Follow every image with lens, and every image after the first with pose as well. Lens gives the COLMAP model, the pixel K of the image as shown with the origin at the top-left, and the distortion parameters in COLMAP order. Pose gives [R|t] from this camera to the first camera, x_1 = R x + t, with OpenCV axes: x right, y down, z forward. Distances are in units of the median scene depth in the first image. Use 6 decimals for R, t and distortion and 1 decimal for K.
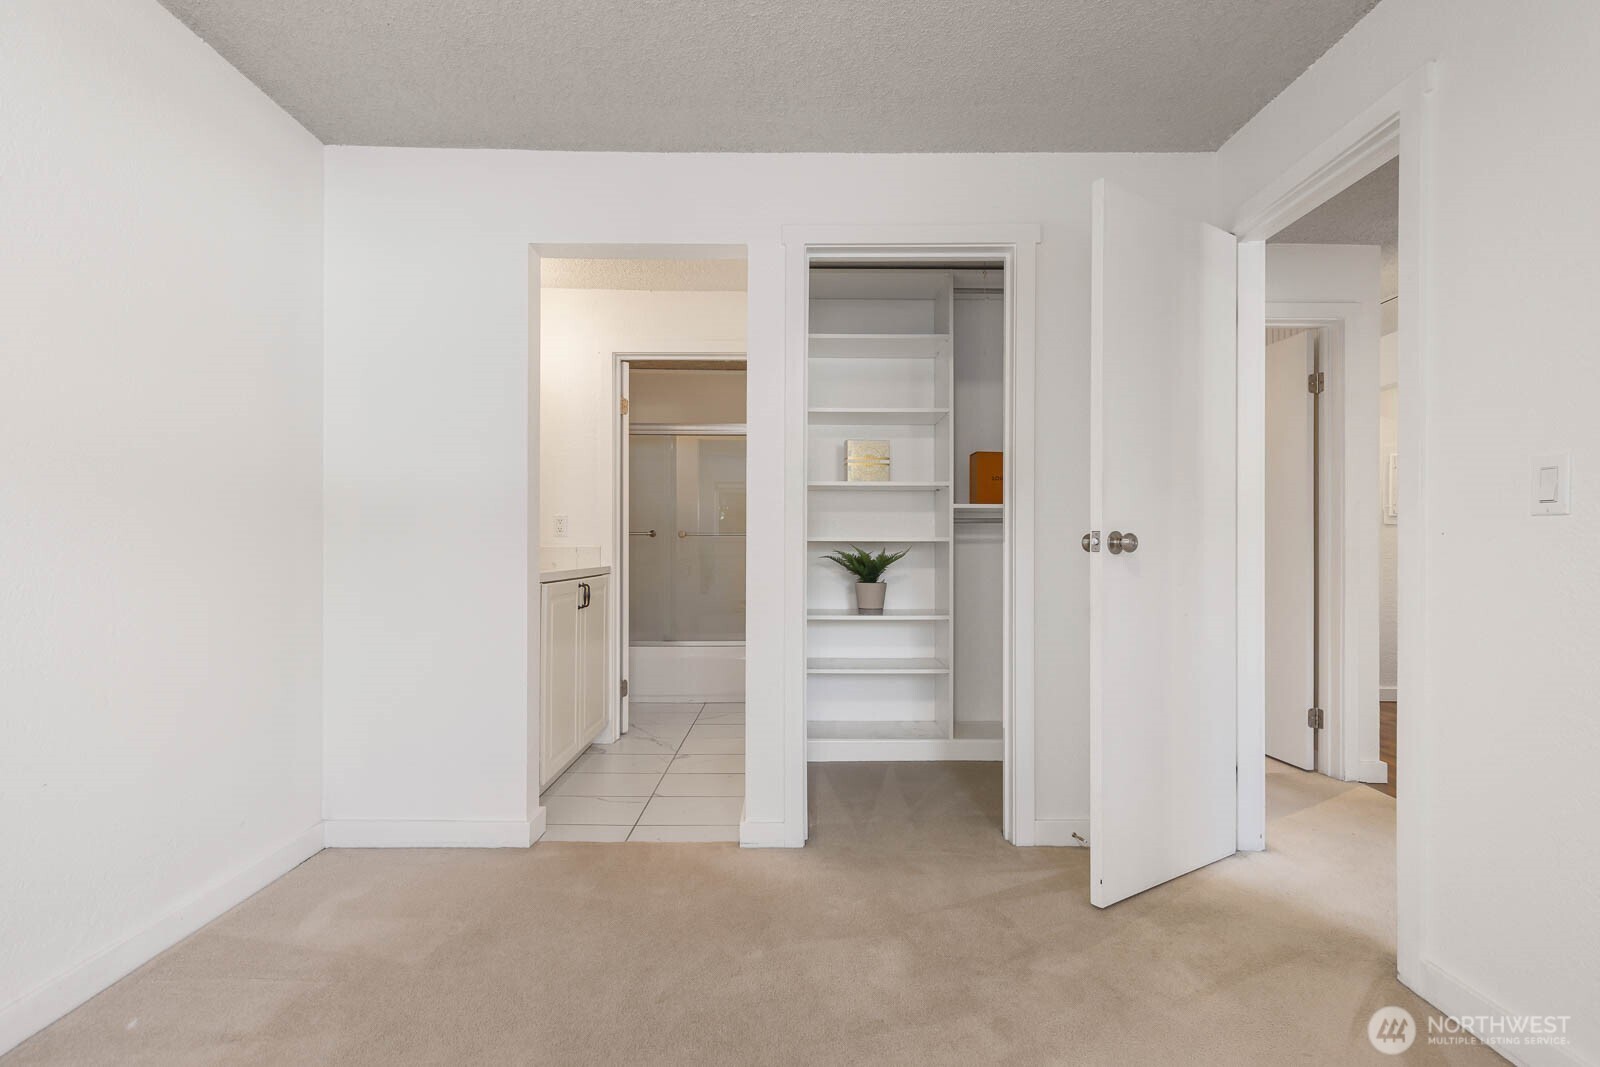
lens RADIAL K [[725.8, 0, 800.0], [0, 725.8, 539.8], [0, 0, 1]] dist [0.009492, -0.001659]
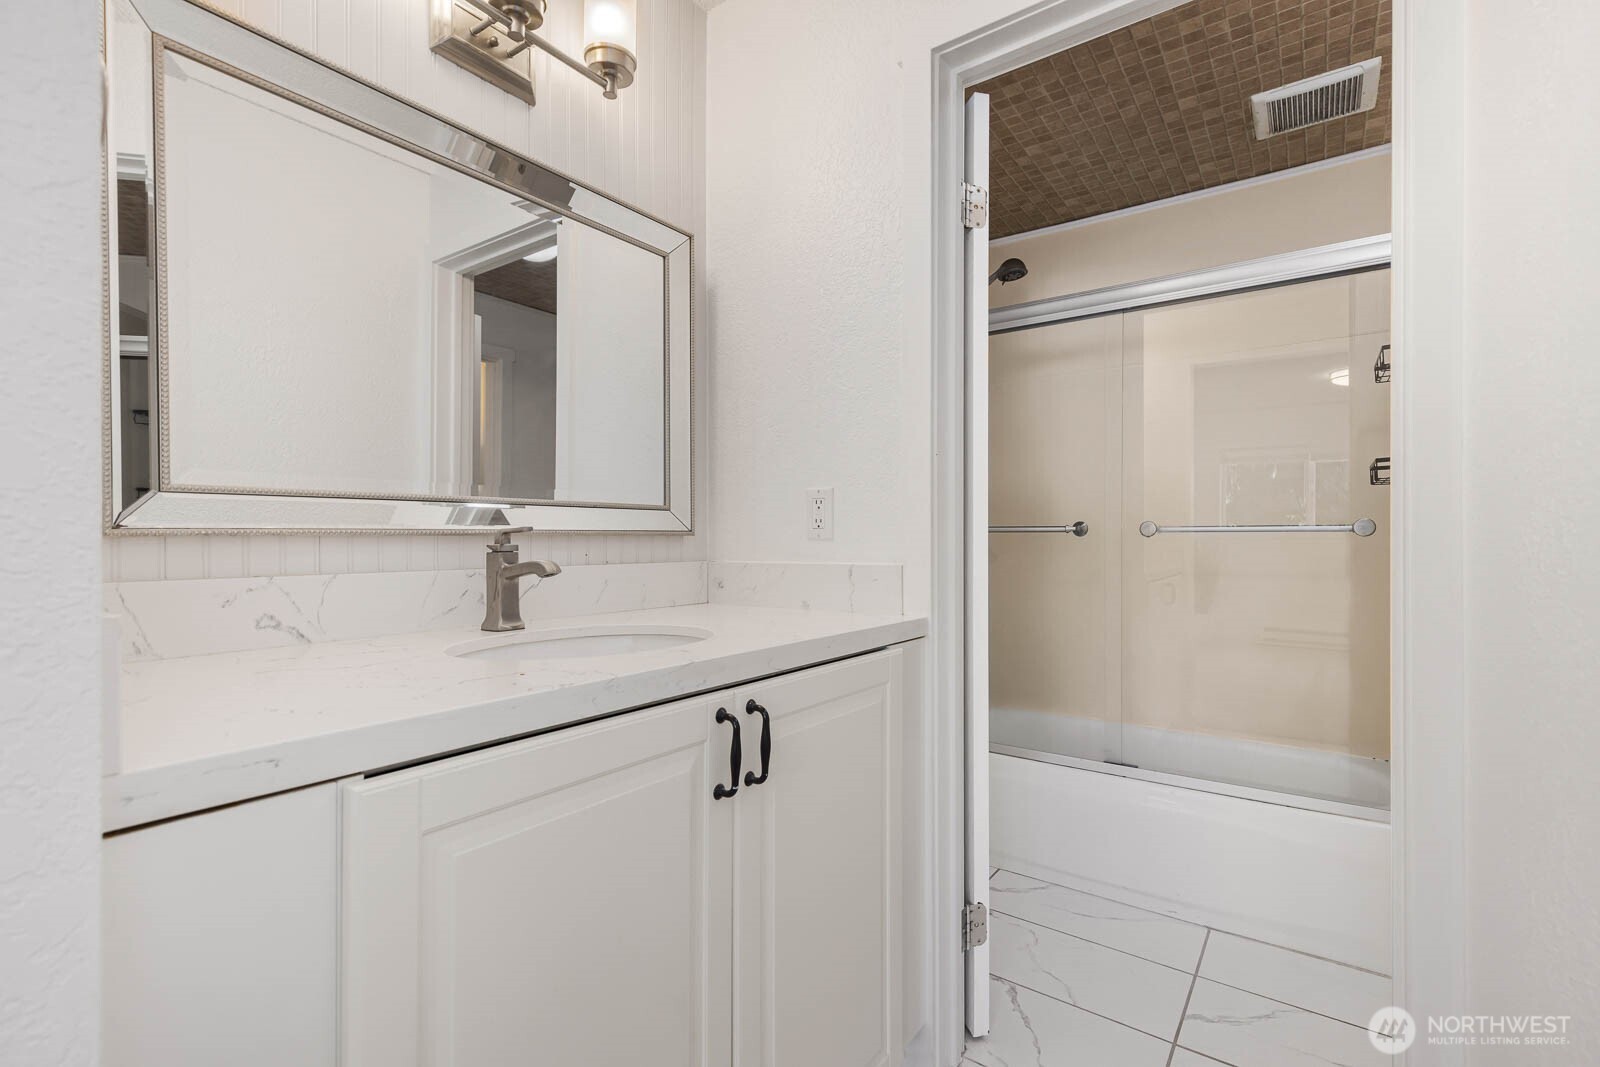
lens RADIAL K [[725.8, 0, 807.2], [0, 725.8, 537.2], [0, 0, 1]] dist [0.009492, -0.001659]
pose [[0.809975, 0.004478, -0.586447, -0.084580], [0.001662, 0.999949, 0.009932, -0.009606], [0.586462, -0.009019, 0.809926, 0.629375]]
